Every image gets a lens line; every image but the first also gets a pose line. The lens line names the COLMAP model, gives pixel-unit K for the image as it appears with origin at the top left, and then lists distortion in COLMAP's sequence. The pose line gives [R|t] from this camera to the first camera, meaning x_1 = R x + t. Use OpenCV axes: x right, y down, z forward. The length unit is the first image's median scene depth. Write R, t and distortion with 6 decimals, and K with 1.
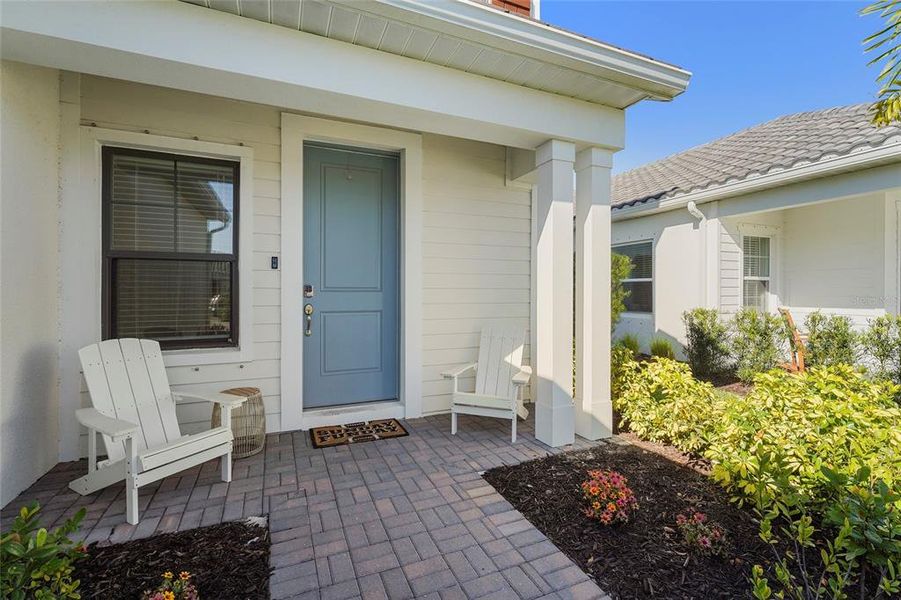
lens RADIAL K [[402.7, 0, 444.7], [0, 402.7, 297.5], [0, 0, 1]] dist [-0.000665, 0.001049]
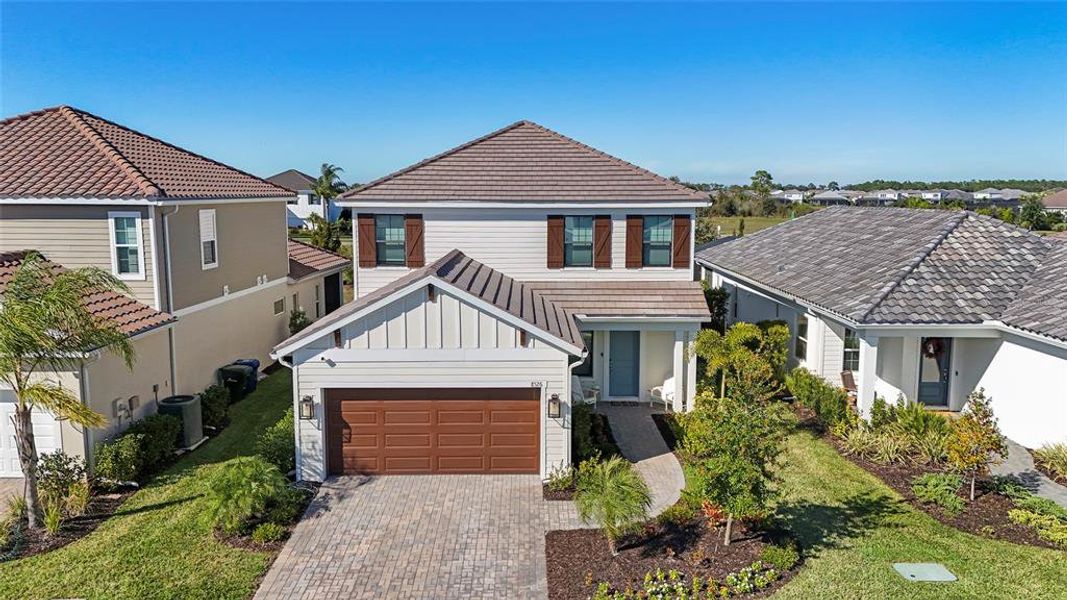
lens RADIAL K [[800.3, 0, 531.7], [0, 800.3, 295.4], [0, 0, 1]] dist [0.058969, -0.002970]
pose [[0.921624, 0.050561, -0.384775, 1.633281], [-0.003098, 0.992404, 0.122985, -1.417277], [0.388070, -0.112153, 0.914780, -5.436051]]
